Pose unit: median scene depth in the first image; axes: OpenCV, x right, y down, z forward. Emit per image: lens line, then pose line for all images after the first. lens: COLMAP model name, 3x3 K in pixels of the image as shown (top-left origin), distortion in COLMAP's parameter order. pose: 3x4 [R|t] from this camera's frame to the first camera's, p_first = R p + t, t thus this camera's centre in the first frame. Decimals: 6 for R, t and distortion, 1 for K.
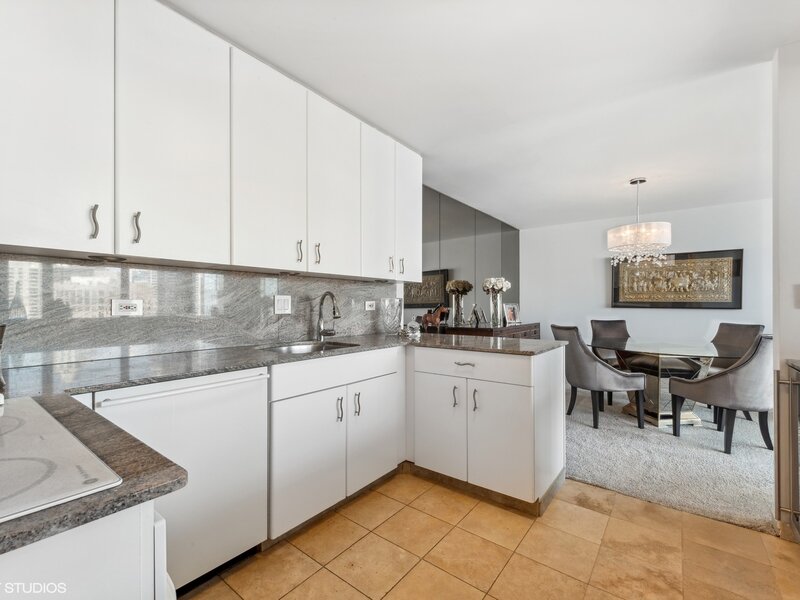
lens RADIAL K [[351.1, 0, 400.0], [0, 351.1, 300.0], [0, 0, 1]] dist [0.000295, 0.000017]
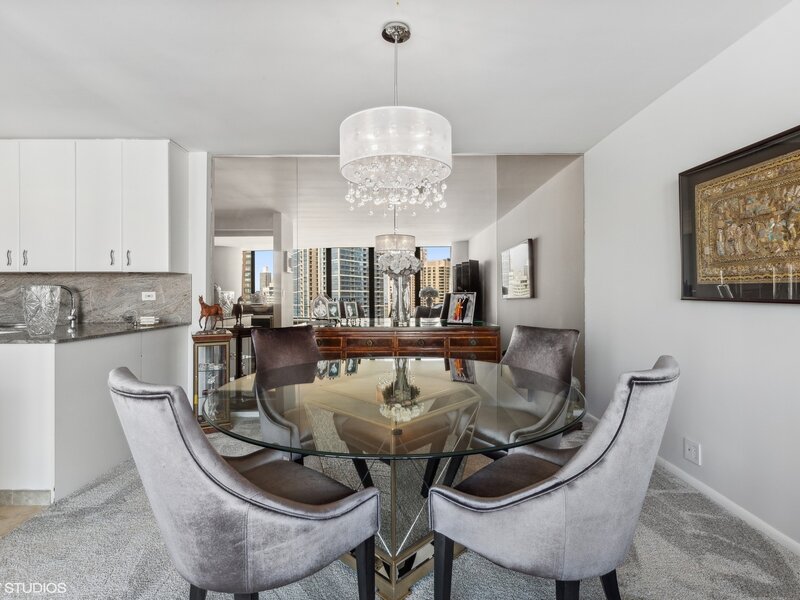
lens RADIAL K [[435.1, 0, 400.0], [0, 435.1, 300.0], [0, 0, 1]] dist [0.002022, 0.000244]
pose [[0.614322, 0.009205, -0.789002, 1.423935], [0.017137, 0.999540, 0.025005, 0.008452], [0.788869, -0.028882, 0.613882, 0.783965]]
